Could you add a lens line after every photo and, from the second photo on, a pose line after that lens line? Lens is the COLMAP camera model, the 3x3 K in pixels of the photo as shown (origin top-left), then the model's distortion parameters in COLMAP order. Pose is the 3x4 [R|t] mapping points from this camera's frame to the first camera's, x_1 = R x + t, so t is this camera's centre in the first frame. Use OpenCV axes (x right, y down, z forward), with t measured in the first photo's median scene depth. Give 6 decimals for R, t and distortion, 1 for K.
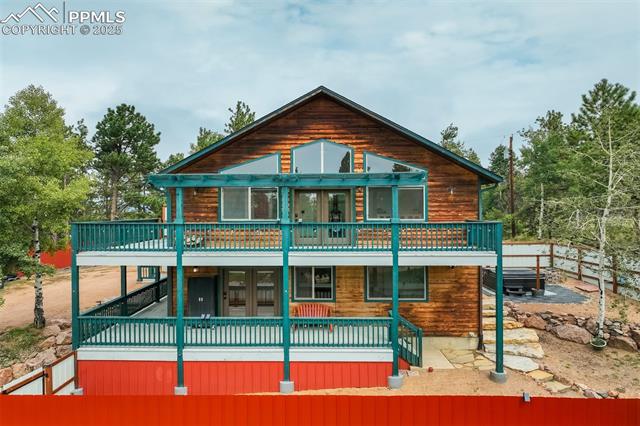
lens RADIAL K [[466.1, 0, 304.4], [0, 466.1, 192.1], [0, 0, 1]] dist [-0.013661, 0.025580]
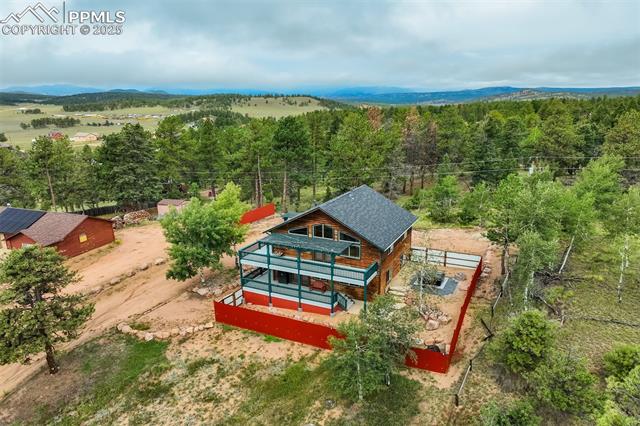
lens RADIAL K [[466.1, 0, 320.8], [0, 466.1, 219.2], [0, 0, 1]] dist [-0.013661, 0.025580]
pose [[0.911195, 0.105787, -0.398162, 1.053778], [0.018729, 0.954833, 0.296551, -0.900399], [0.411549, -0.277673, 0.868058, -1.230912]]
